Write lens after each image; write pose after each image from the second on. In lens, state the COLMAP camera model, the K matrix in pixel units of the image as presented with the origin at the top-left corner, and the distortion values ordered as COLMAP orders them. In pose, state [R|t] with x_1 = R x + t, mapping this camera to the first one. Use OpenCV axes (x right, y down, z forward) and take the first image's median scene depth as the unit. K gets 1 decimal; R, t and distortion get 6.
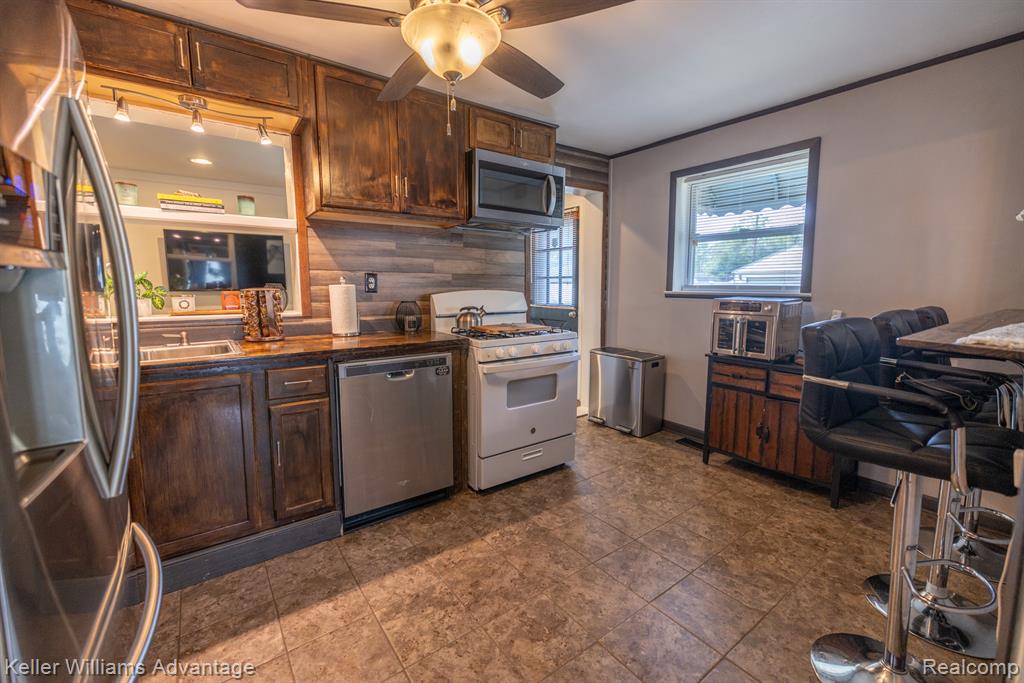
lens RADIAL K [[425.9, 0, 509.0], [0, 425.9, 331.5], [0, 0, 1]] dist [0.000417, -0.000537]
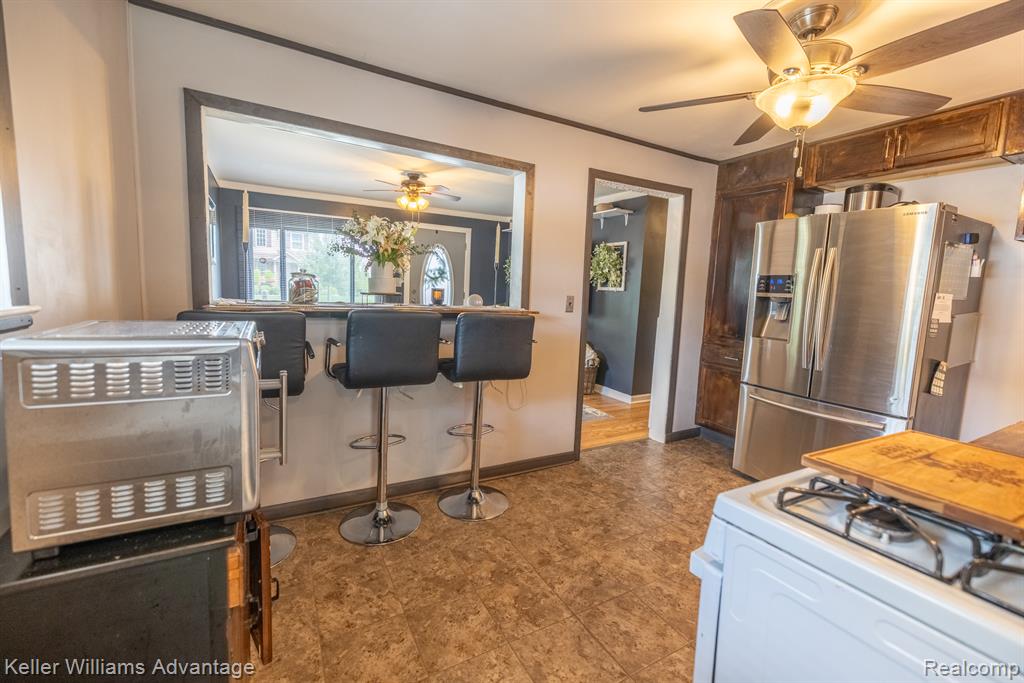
lens RADIAL K [[425.9, 0, 506.2], [0, 425.9, 335.4], [0, 0, 1]] dist [0.000417, -0.000537]
pose [[-0.990713, -0.053126, 0.125158, 0.342918], [-0.023943, 0.974287, 0.224037, -0.195186], [-0.133842, 0.218960, -0.966511, 1.640528]]
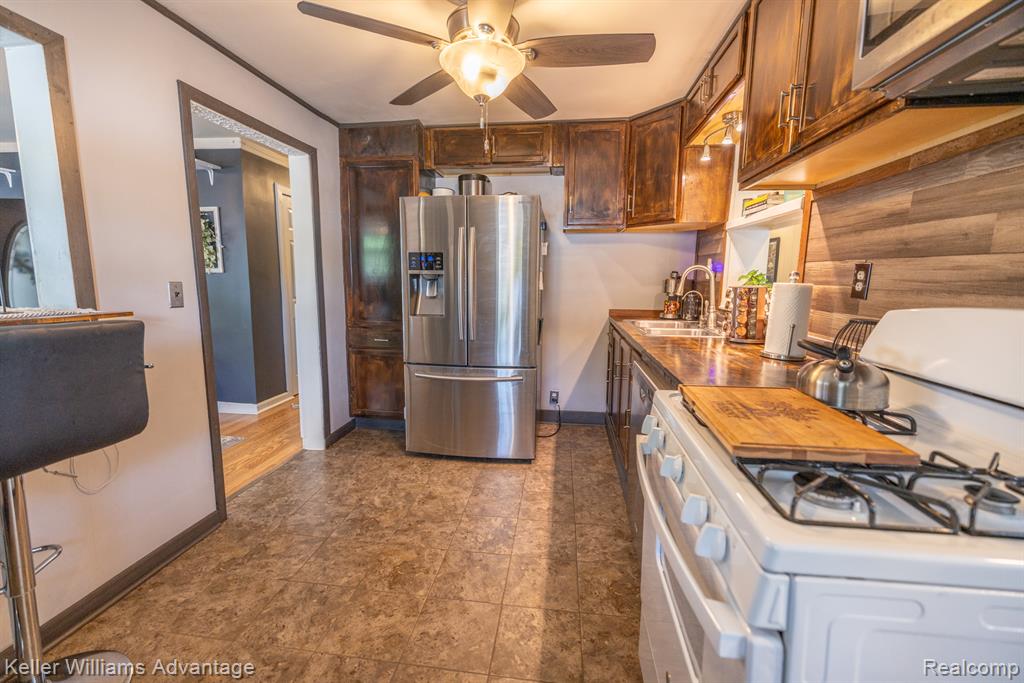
lens RADIAL K [[425.9, 0, 508.5], [0, 425.9, 333.7], [0, 0, 1]] dist [0.000417, -0.000537]
pose [[-0.690149, 0.090114, -0.718035, 0.482908], [-0.089537, 0.973959, 0.208293, -0.155176], [0.718107, 0.208044, -0.664109, 1.344746]]
